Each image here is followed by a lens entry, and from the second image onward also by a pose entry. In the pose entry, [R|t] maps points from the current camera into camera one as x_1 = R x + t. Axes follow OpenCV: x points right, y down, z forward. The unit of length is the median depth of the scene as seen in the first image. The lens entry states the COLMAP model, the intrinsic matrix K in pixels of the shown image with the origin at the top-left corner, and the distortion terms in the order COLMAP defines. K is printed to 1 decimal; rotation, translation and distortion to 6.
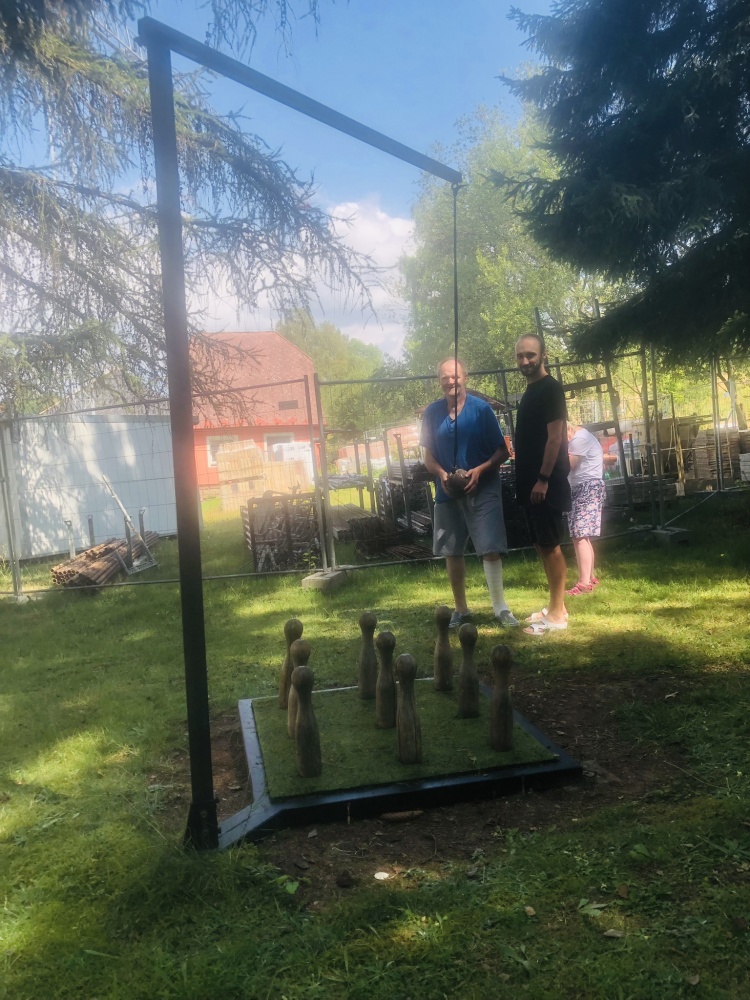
lens RADIAL K [[863.6, 0, 376.2], [0, 863.6, 514.8], [0, 0, 1]] dist [-0.005885, 0.099951]
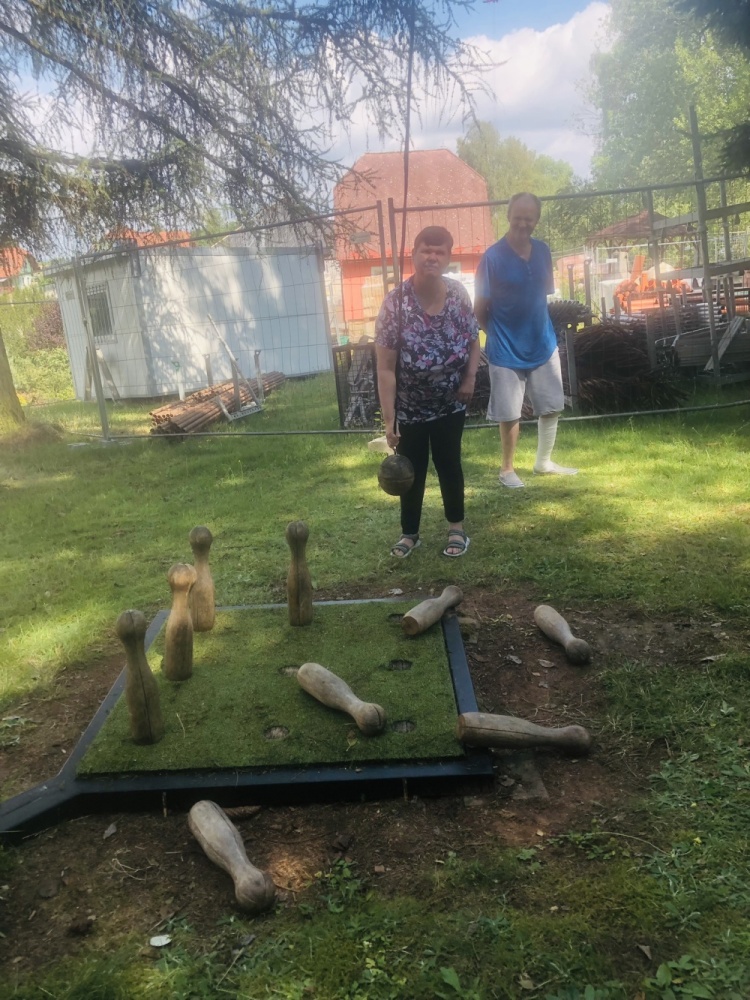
lens RADIAL K [[863.6, 0, 376.2], [0, 863.6, 514.8], [0, 0, 1]] dist [-0.005885, 0.099951]
pose [[0.980321, 0.056339, -0.189198, 0.069623], [-0.019426, 0.981290, 0.191551, -0.016348], [0.196450, -0.184106, 0.963074, 0.080770]]
